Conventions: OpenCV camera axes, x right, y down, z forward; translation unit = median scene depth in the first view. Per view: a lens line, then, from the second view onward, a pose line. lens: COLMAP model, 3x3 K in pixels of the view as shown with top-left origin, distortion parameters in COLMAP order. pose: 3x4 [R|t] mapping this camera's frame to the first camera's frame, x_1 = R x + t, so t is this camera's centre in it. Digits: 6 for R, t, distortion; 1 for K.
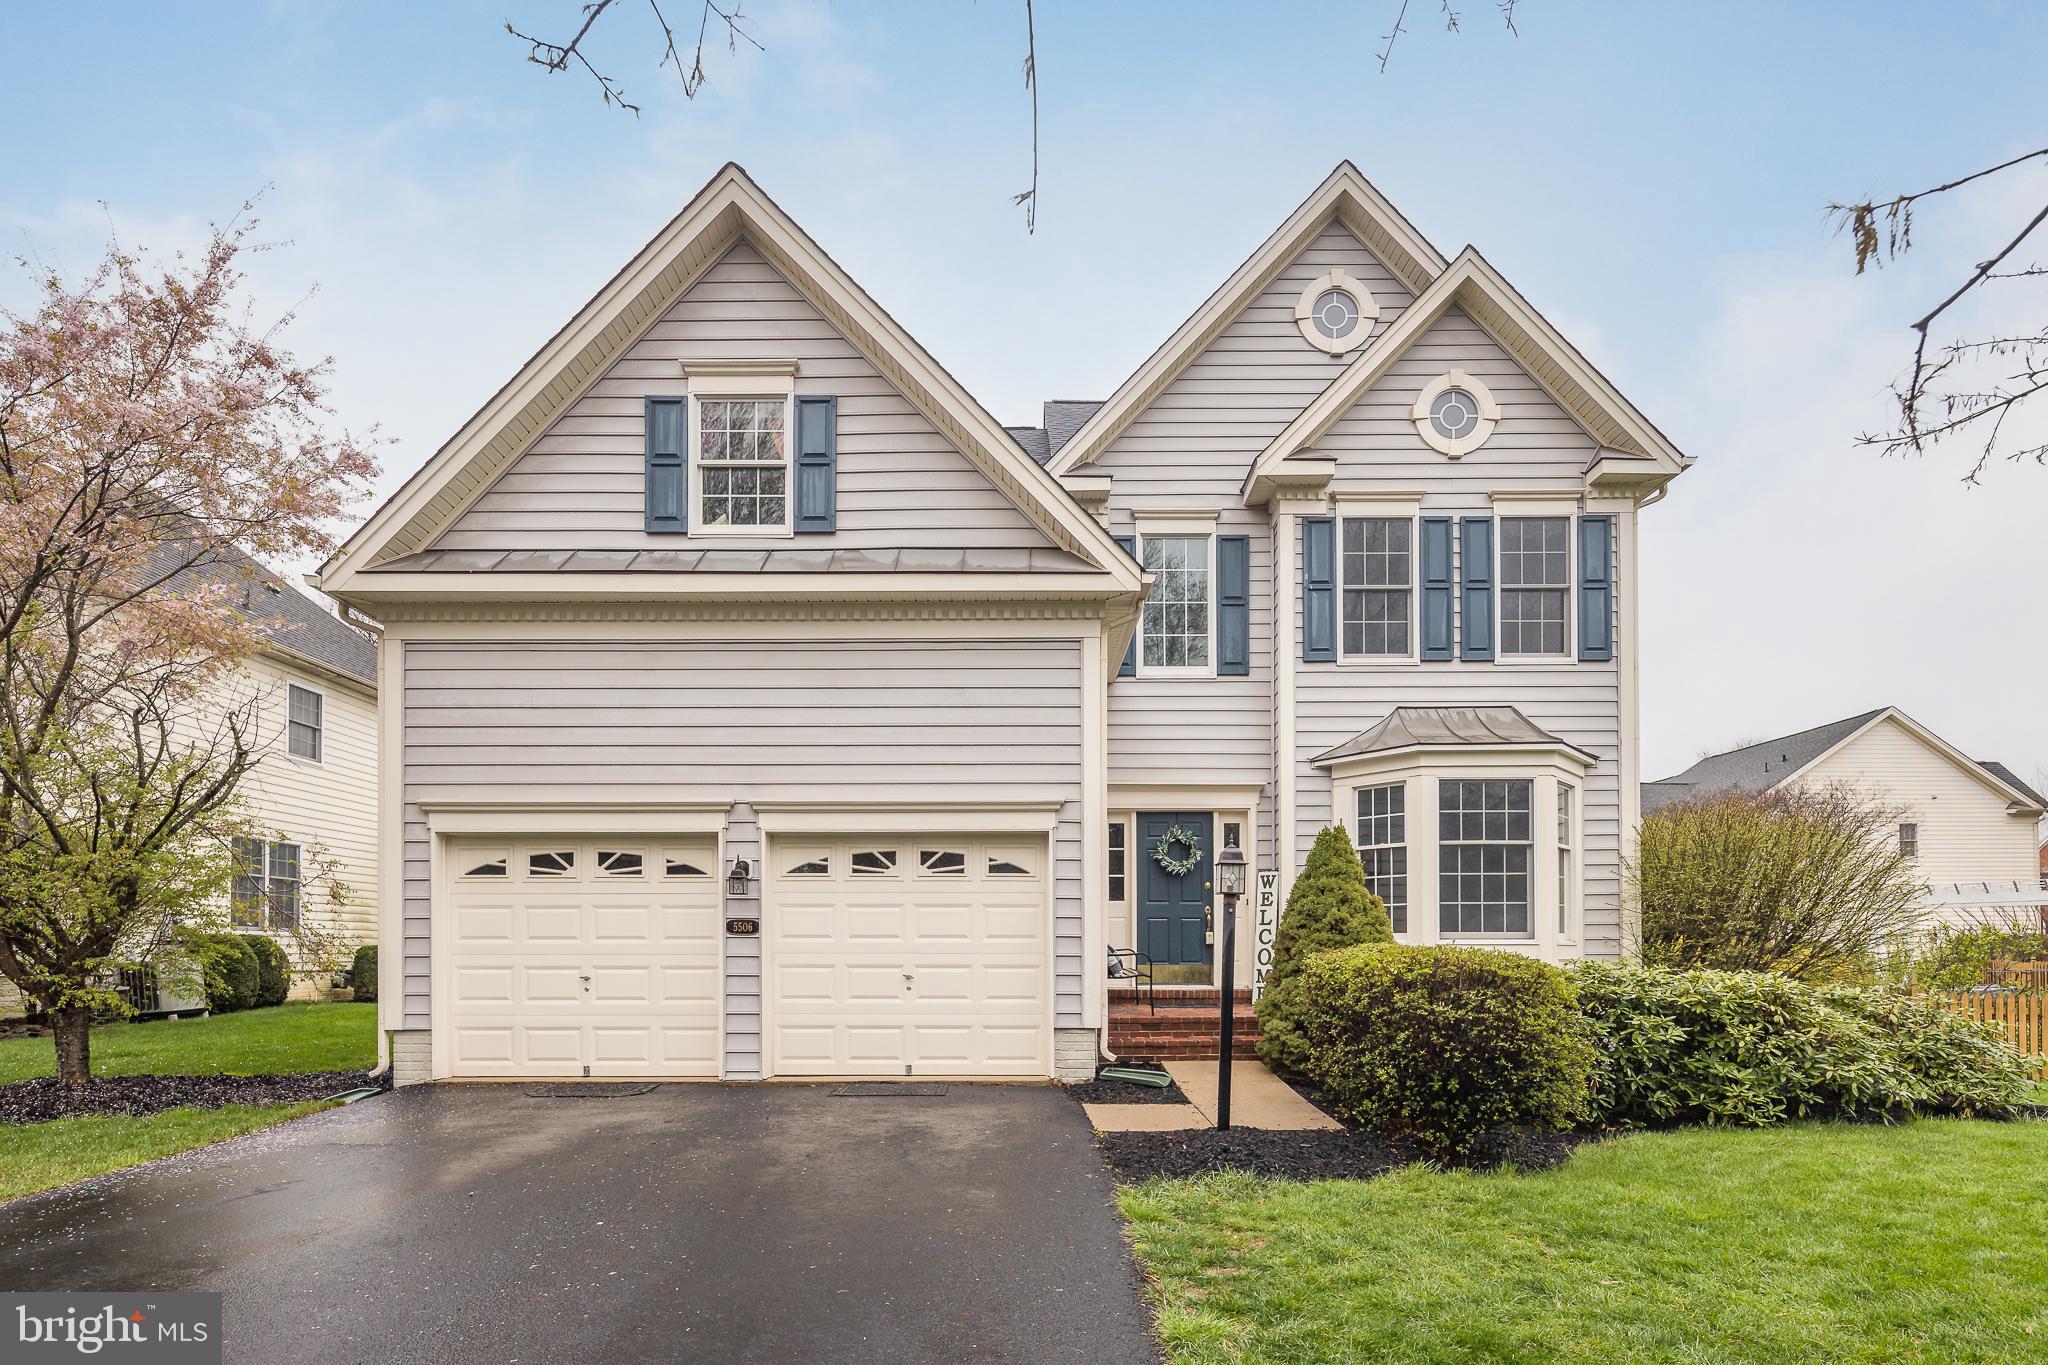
lens RADIAL K [[1023.6, 0, 1024.2], [0, 1023.6, 928.1], [0, 0, 1]] dist [0.004086, 0.000334]
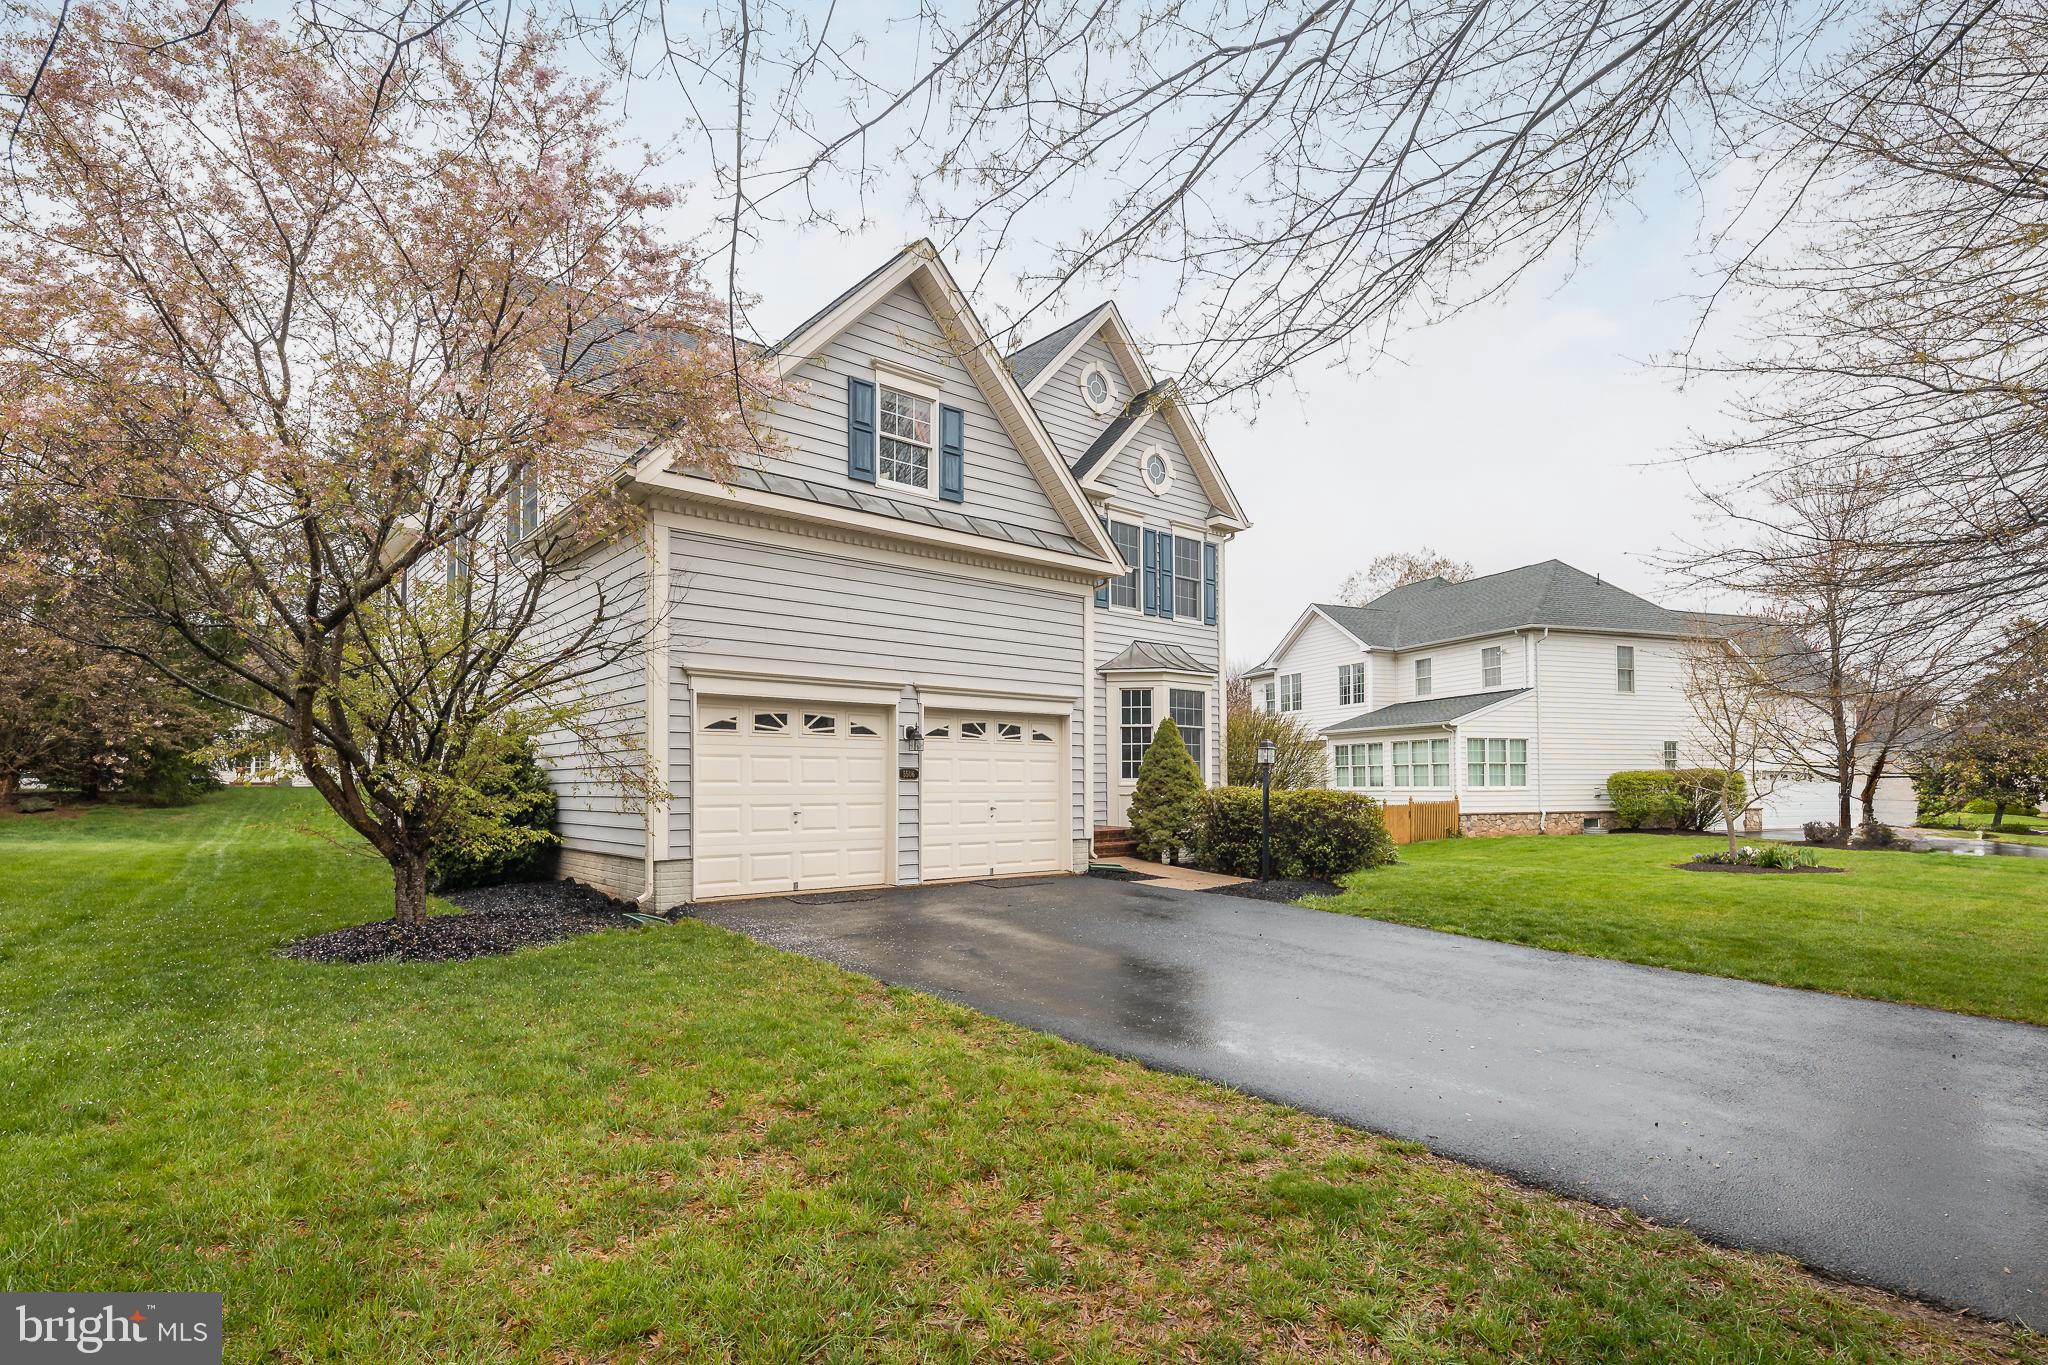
lens RADIAL K [[1001.0, 0, 1018.0], [0, 1001.0, 731.0], [0, 0, 1]] dist [-0.000262, -0.000287]
pose [[0.761627, 0.035406, 0.647048, -0.869202], [-0.017940, 0.999276, -0.033562, -0.013854], [-0.647767, 0.013954, 0.761710, -0.108859]]
